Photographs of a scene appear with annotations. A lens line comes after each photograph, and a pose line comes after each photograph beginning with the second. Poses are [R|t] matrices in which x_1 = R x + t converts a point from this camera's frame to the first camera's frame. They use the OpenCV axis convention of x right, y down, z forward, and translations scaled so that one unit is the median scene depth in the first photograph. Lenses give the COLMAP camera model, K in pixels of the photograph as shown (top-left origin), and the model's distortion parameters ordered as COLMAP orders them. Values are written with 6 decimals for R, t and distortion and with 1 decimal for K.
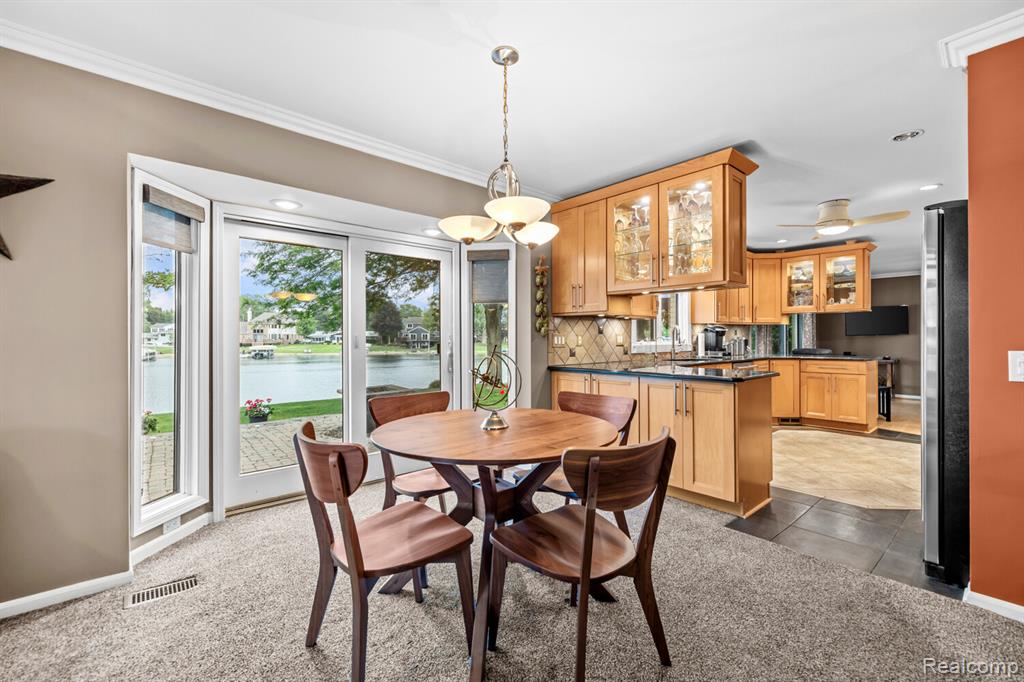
lens RADIAL K [[437.0, 0, 507.4], [0, 437.0, 338.2], [0, 0, 1]] dist [-0.000881, -0.000151]
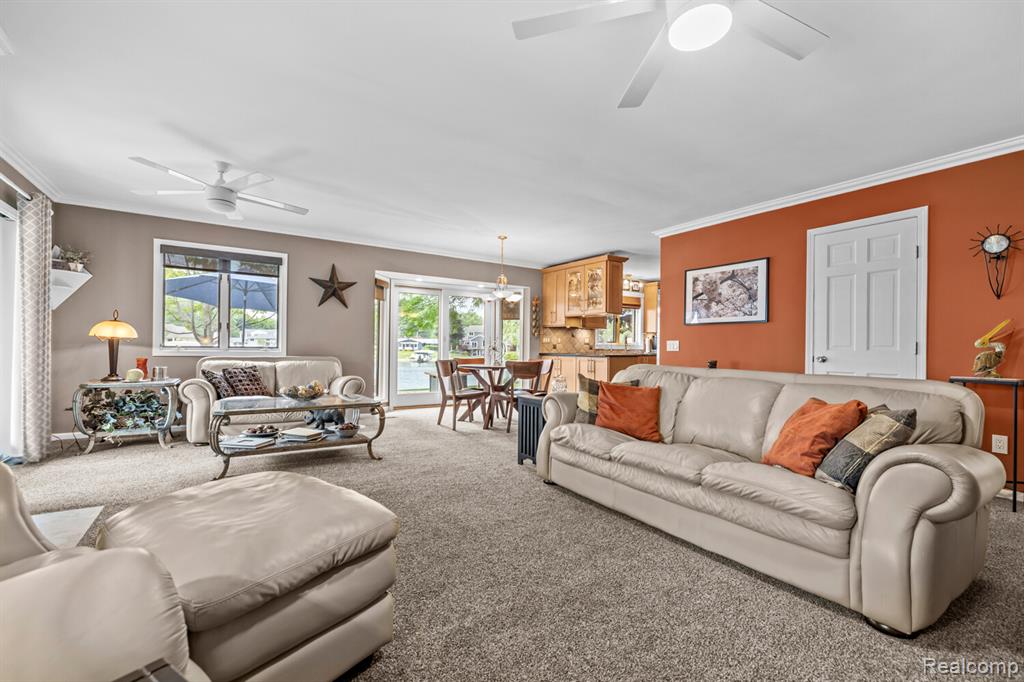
lens RADIAL K [[437.0, 0, 505.8], [0, 437.0, 348.9], [0, 0, 1]] dist [-0.000881, -0.000151]
pose [[0.990037, 0.016208, -0.139873, 0.150964], [-0.015742, 0.999866, 0.004441, 0.027488], [0.139926, -0.002195, 0.990160, -0.651995]]
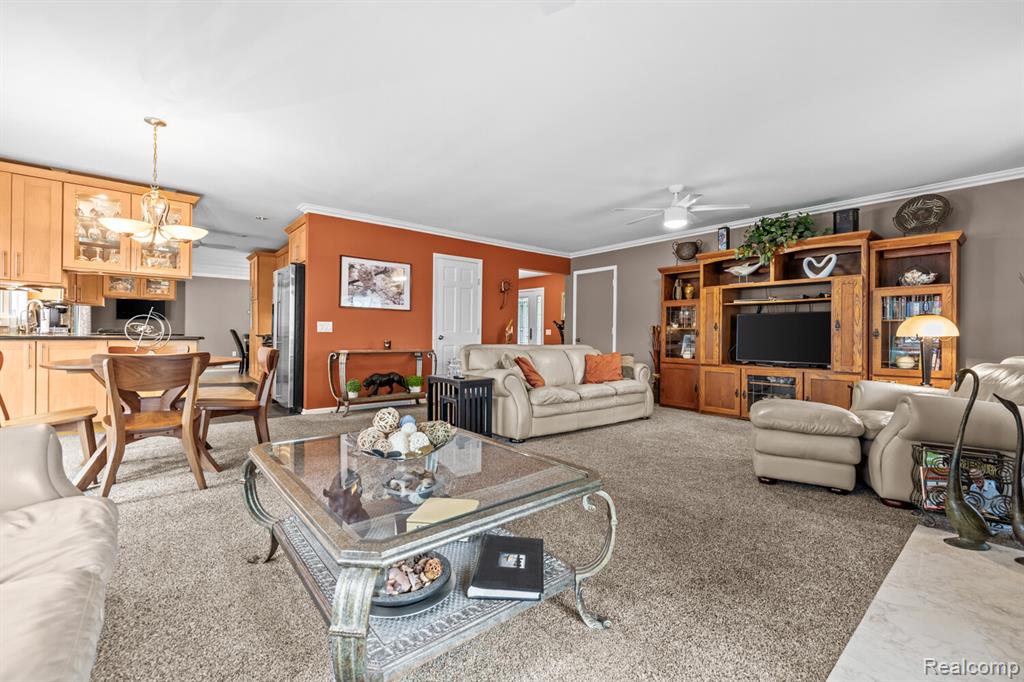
lens RADIAL K [[437.0, 0, 513.7], [0, 437.0, 335.9], [0, 0, 1]] dist [-0.000881, -0.000151]
pose [[0.026210, 0.002455, 0.999653, -0.534420], [-0.016032, 0.999869, -0.002035, 0.034158], [-0.999528, -0.015973, 0.026246, -0.114661]]
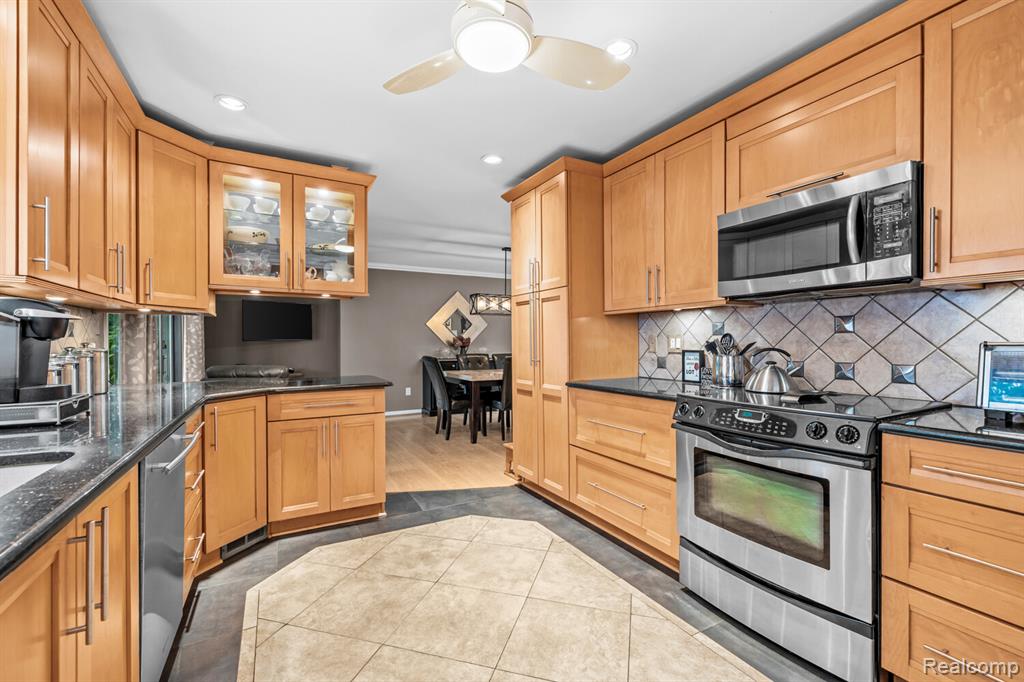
lens RADIAL K [[437.0, 0, 518.4], [0, 437.0, 346.8], [0, 0, 1]] dist [-0.000881, -0.000151]
pose [[0.200363, -0.005837, 0.979704, 0.295206], [-0.001703, 0.999979, 0.006306, -0.002470], [-0.979720, -0.002932, 0.200349, 0.679280]]
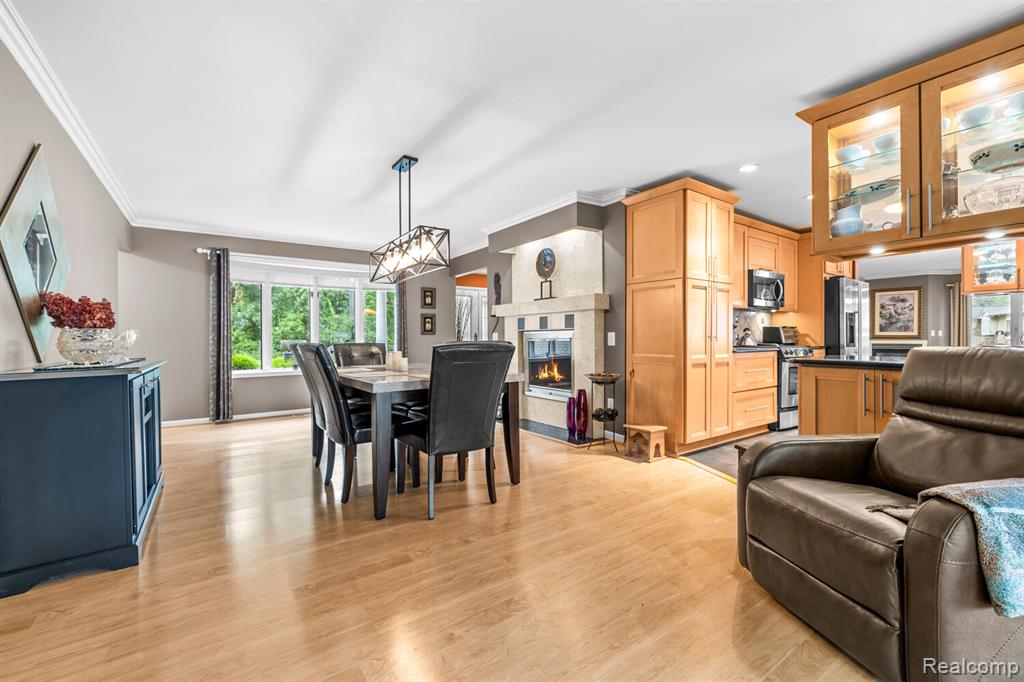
lens RADIAL K [[437.0, 0, 505.3], [0, 437.0, 339.5], [0, 0, 1]] dist [-0.000881, -0.000151]
pose [[-0.995025, 0.007995, 0.099305, 1.117471], [0.008138, 0.999966, 0.001030, 0.019924], [-0.099293, 0.001833, -0.995057, 1.501260]]
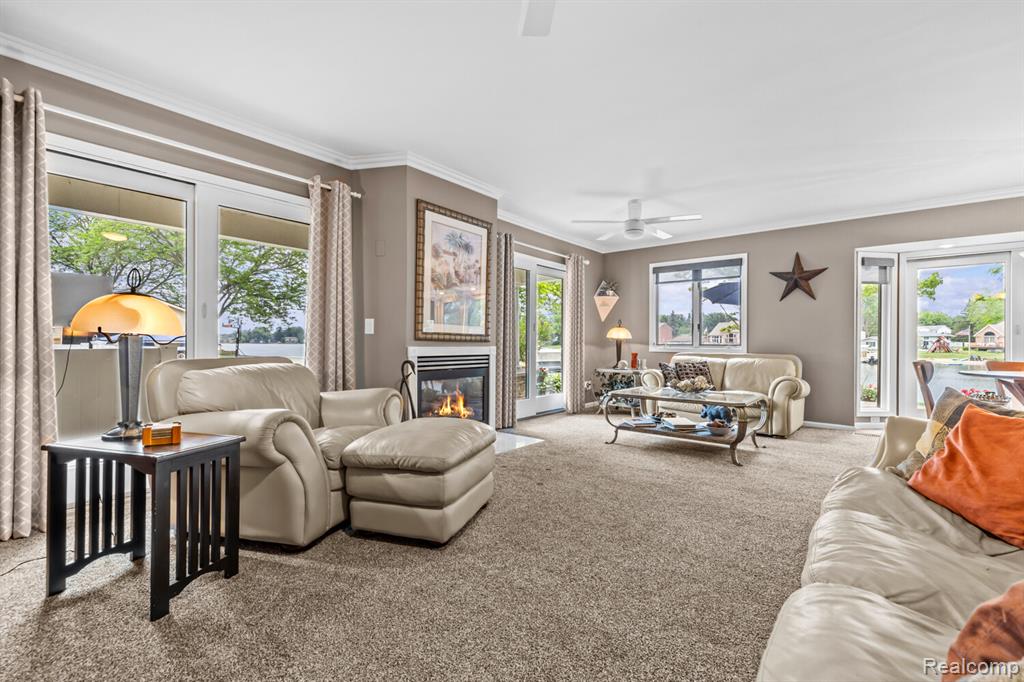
lens RADIAL K [[437.0, 0, 530.8], [0, 437.0, 343.0], [0, 0, 1]] dist [-0.000881, -0.000151]
pose [[0.185588, 0.005051, -0.982615, 0.411418], [-0.002437, 0.999986, 0.004680, 0.028391], [0.982625, 0.001526, 0.185598, -0.421834]]
